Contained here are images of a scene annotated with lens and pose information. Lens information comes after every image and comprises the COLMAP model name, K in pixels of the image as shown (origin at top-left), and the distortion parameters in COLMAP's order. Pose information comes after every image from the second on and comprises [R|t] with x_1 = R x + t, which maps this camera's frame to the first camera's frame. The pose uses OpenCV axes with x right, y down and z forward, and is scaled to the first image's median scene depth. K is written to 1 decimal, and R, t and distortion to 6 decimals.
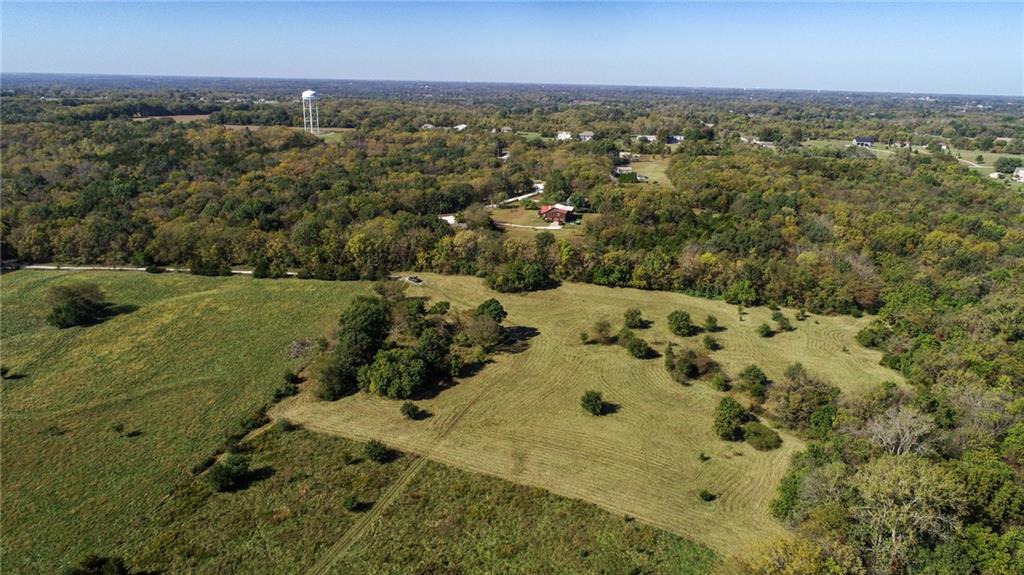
lens RADIAL K [[682.2, 0, 512.0], [0, 682.2, 287.5], [0, 0, 1]] dist [-0.005260, -0.001372]
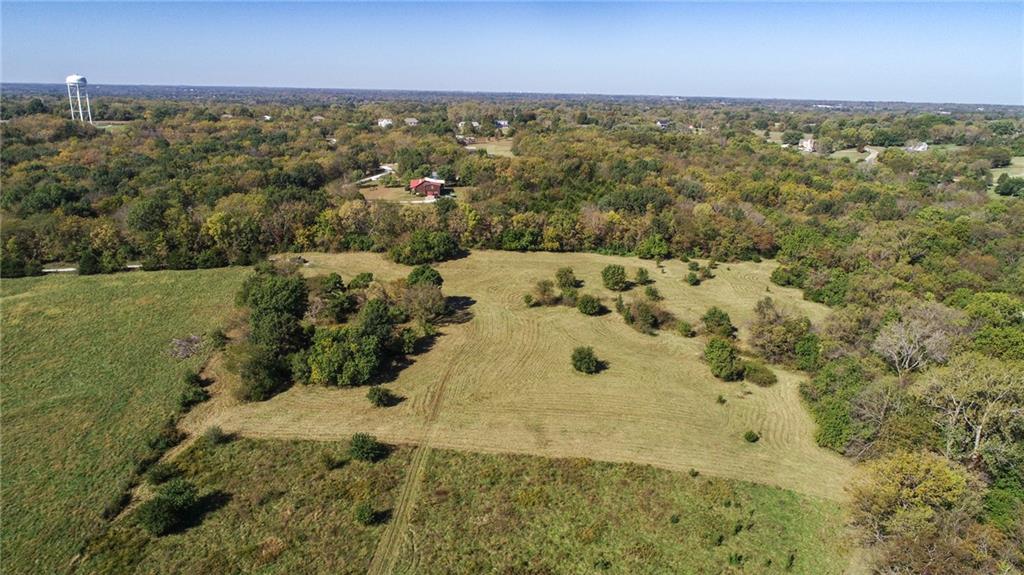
lens RADIAL K [[682.2, 0, 512.0], [0, 682.2, 287.5], [0, 0, 1]] dist [-0.005260, -0.001372]
pose [[0.952122, -0.086631, 0.293186, -0.146404], [0.088592, 0.996046, 0.006609, 0.040697], [-0.292600, 0.019681, 0.956032, 0.123045]]
